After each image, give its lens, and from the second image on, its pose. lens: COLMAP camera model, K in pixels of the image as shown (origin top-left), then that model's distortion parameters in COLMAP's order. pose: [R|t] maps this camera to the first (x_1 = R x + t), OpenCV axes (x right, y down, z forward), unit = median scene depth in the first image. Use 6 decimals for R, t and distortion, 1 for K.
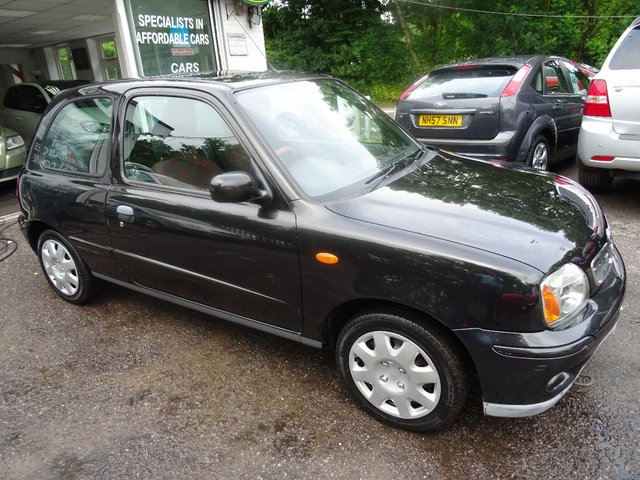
lens RADIAL K [[471.9, 0, 320.0], [0, 471.9, 240.0], [0, 0, 1]] dist [0.003047, -0.001866]
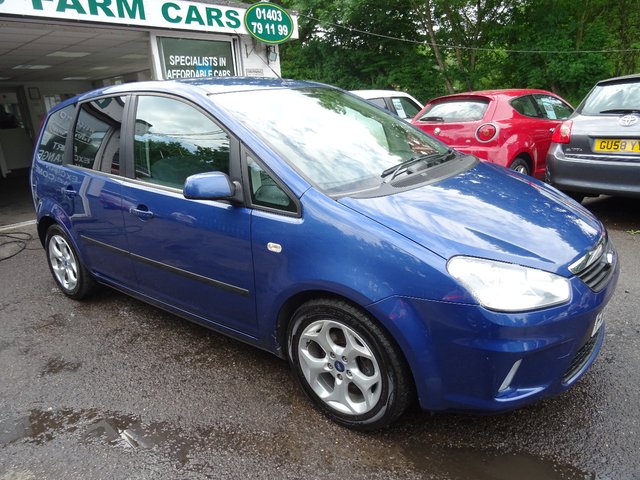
lens RADIAL K [[471.9, 0, 320.0], [0, 471.9, 240.0], [0, 0, 1]] dist [0.003047, -0.001866]
pose [[0.993525, 0.028632, -0.109949, 0.130305], [-0.034207, 0.998205, -0.049152, 0.035367], [0.108345, 0.052595, 0.992721, -0.119429]]
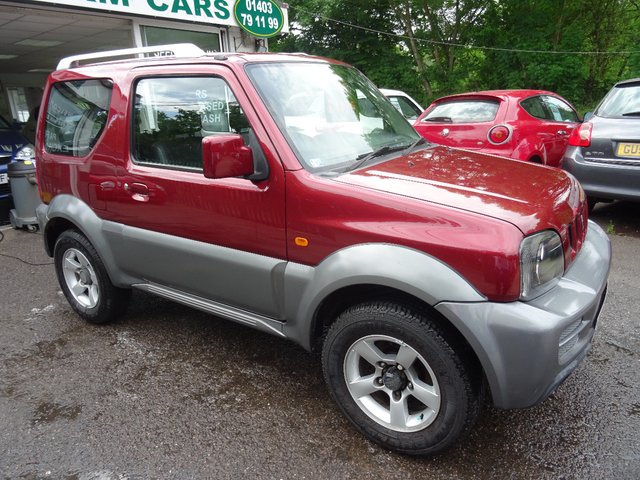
lens RADIAL K [[471.9, 0, 320.0], [0, 471.9, 240.0], [0, 0, 1]] dist [0.003047, -0.001866]
pose [[0.998726, 0.025425, -0.043586, 0.062850], [-0.027604, 0.998360, -0.050145, 0.020194], [0.042240, 0.051284, 0.997790, -0.064978]]
